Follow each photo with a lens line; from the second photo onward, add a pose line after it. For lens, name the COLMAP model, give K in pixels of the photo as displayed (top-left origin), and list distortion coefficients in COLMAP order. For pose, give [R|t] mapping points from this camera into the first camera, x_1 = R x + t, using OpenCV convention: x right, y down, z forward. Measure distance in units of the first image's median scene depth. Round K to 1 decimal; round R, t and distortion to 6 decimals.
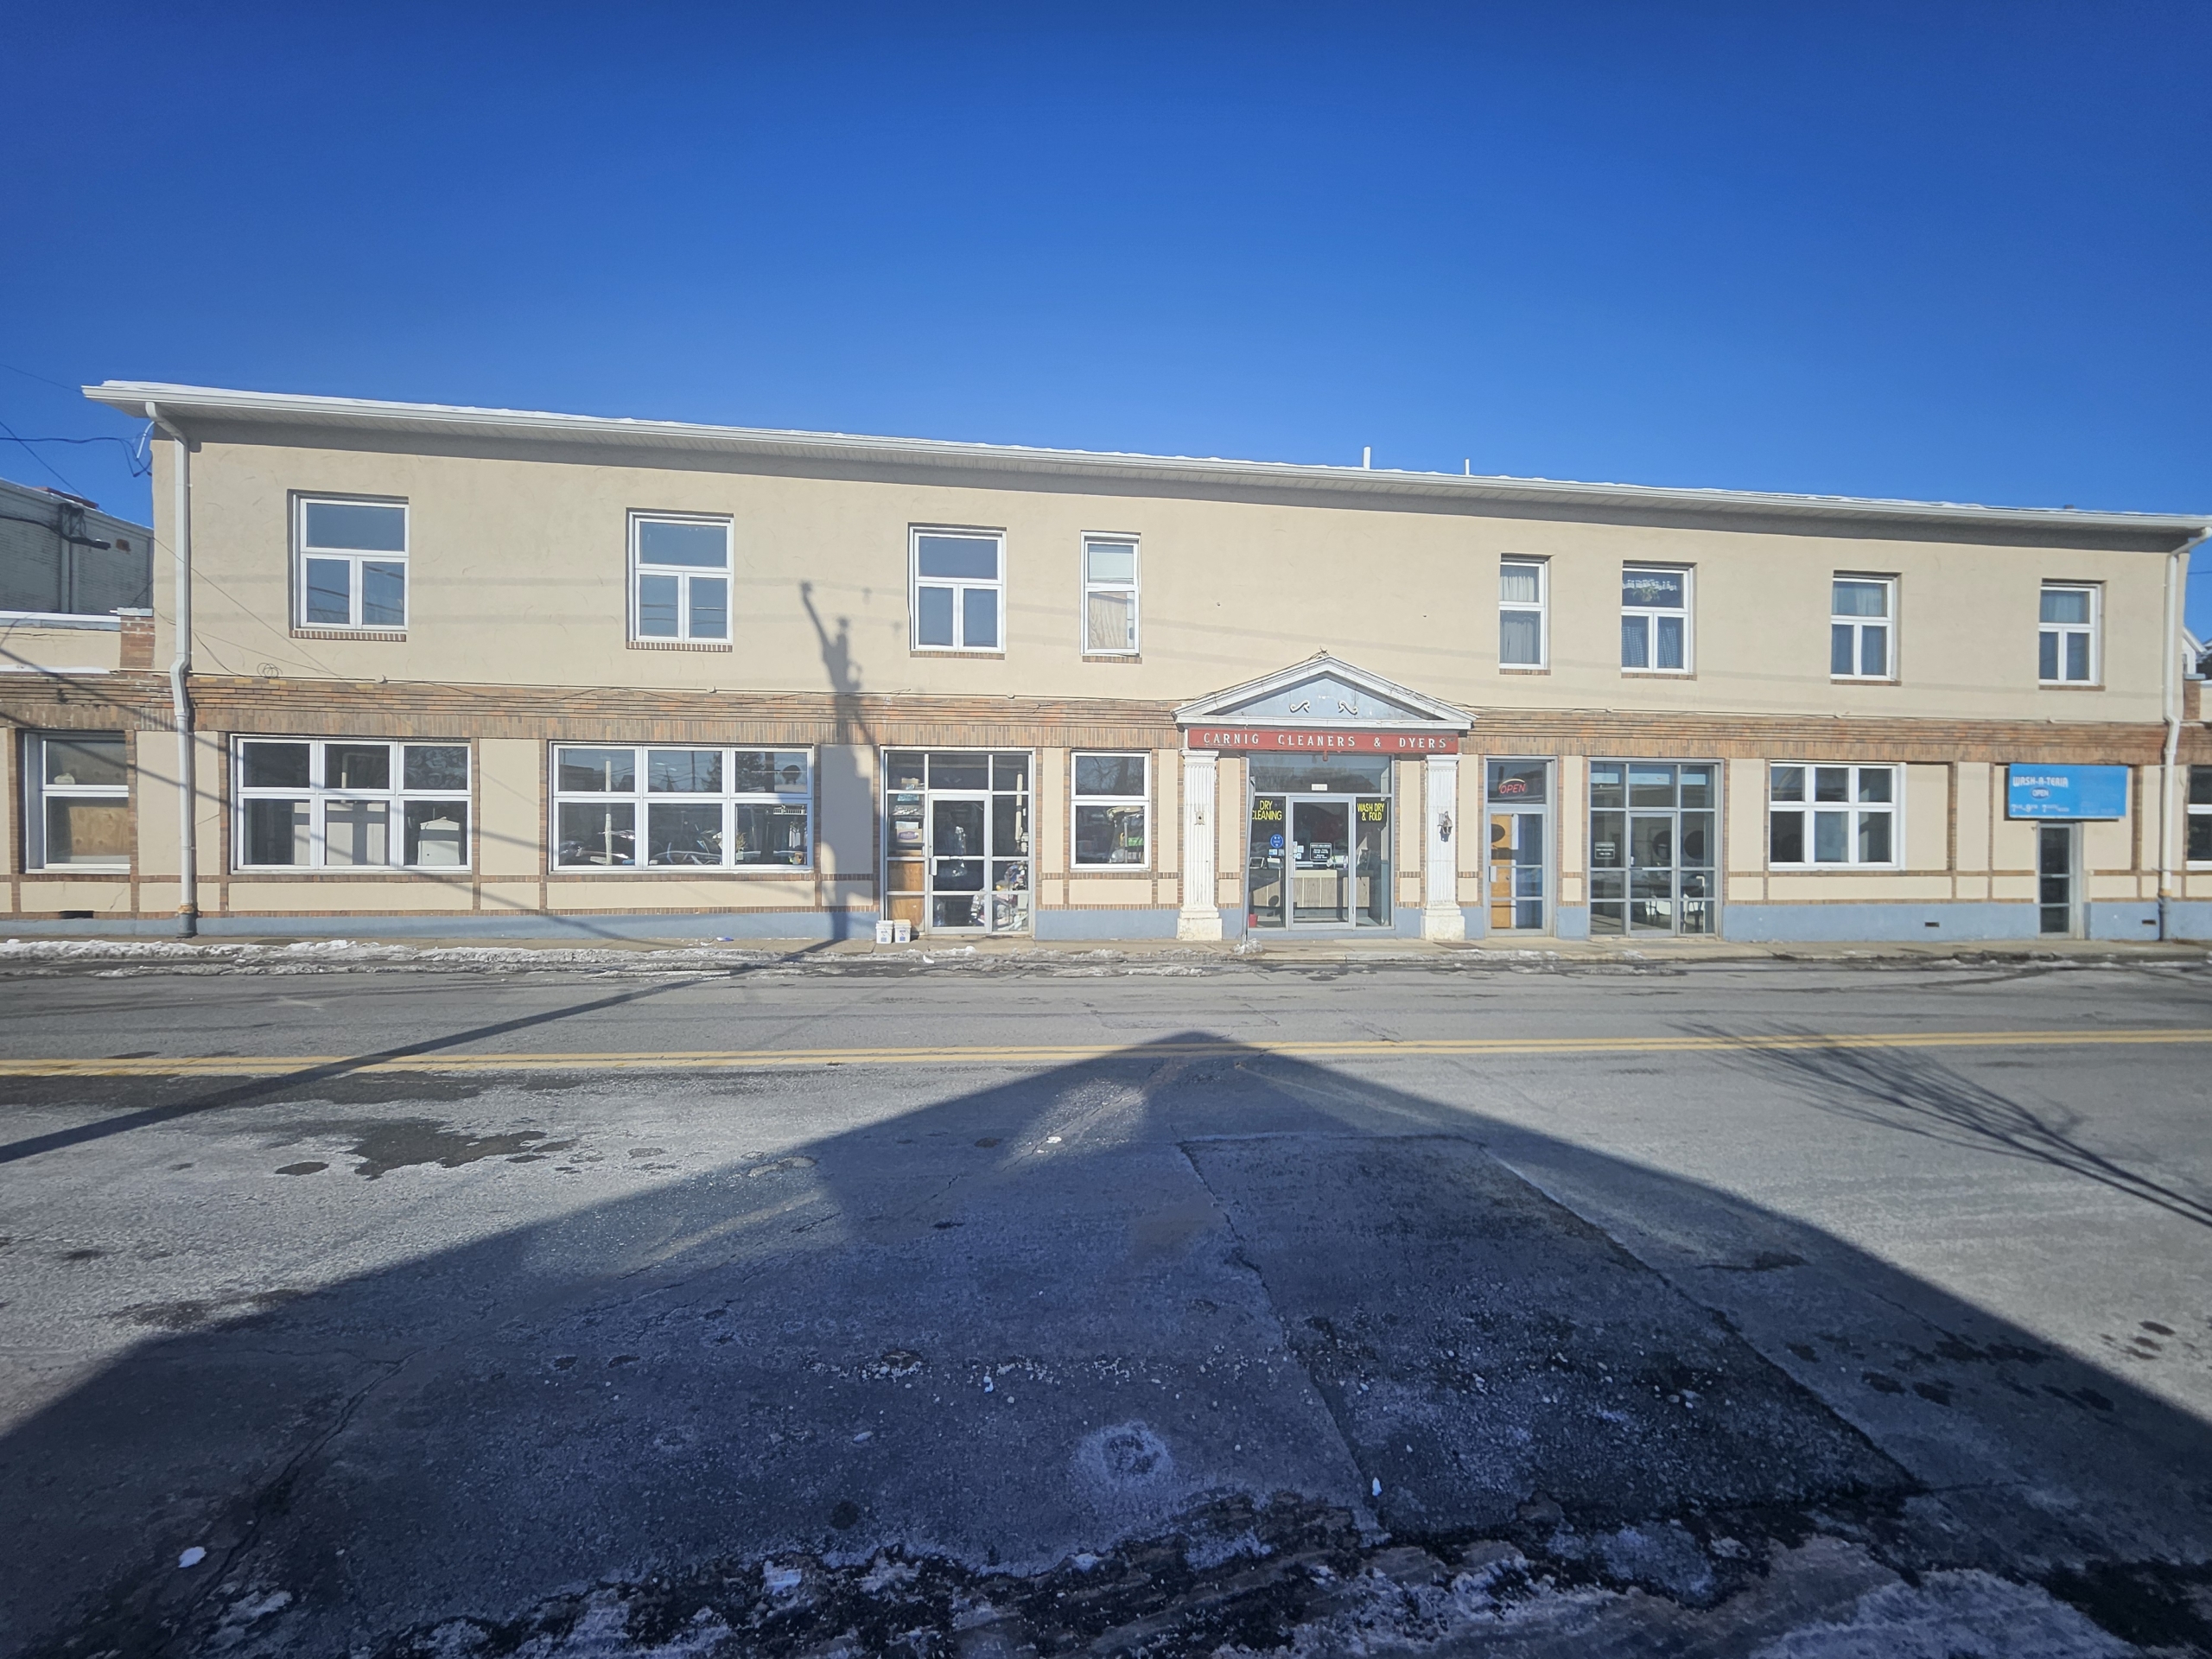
lens RADIAL K [[718.2, 0, 1105.5], [0, 718.2, 852.1], [0, 0, 1]] dist [0.003840, 0.000098]
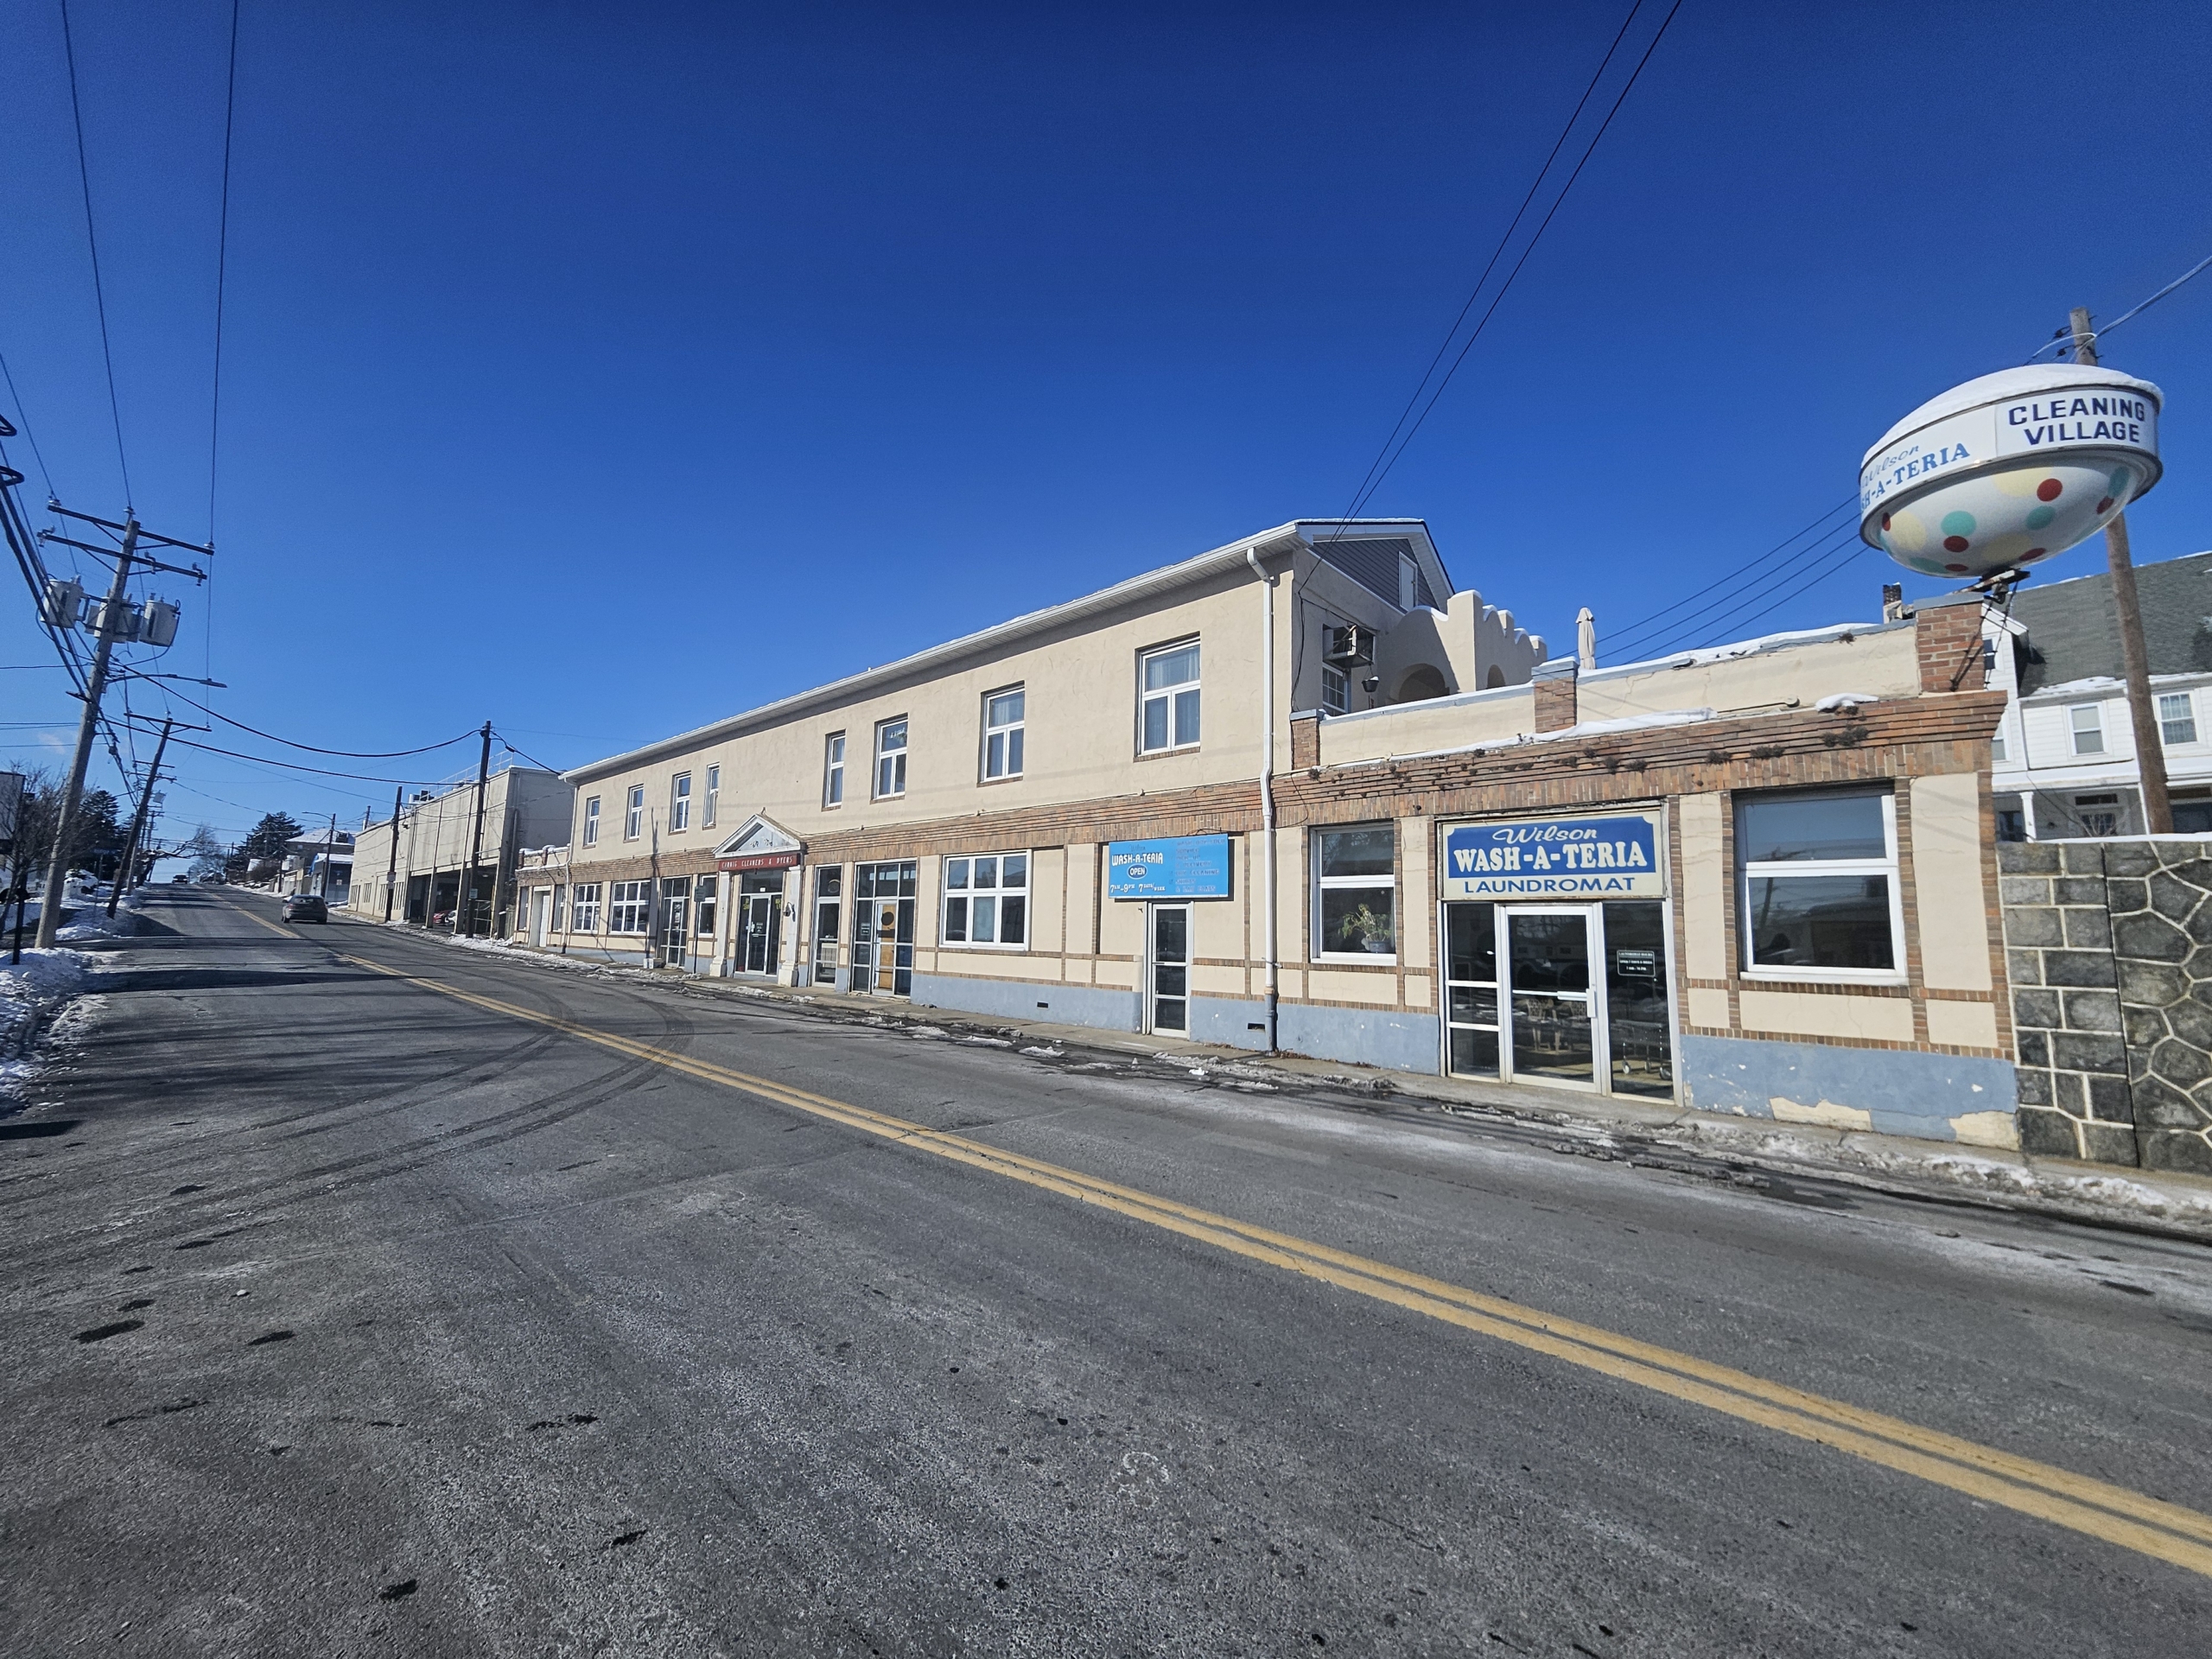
lens RADIAL K [[882.5, 0, 1092.9], [0, 882.5, 832.6], [0, 0, 1]] dist [0.010434, 0.000214]
pose [[0.638668, -0.076077, -0.765712, 2.133756], [-0.020910, 0.993017, -0.116102, 0.001422], [0.769198, 0.090162, 0.632617, 0.234010]]
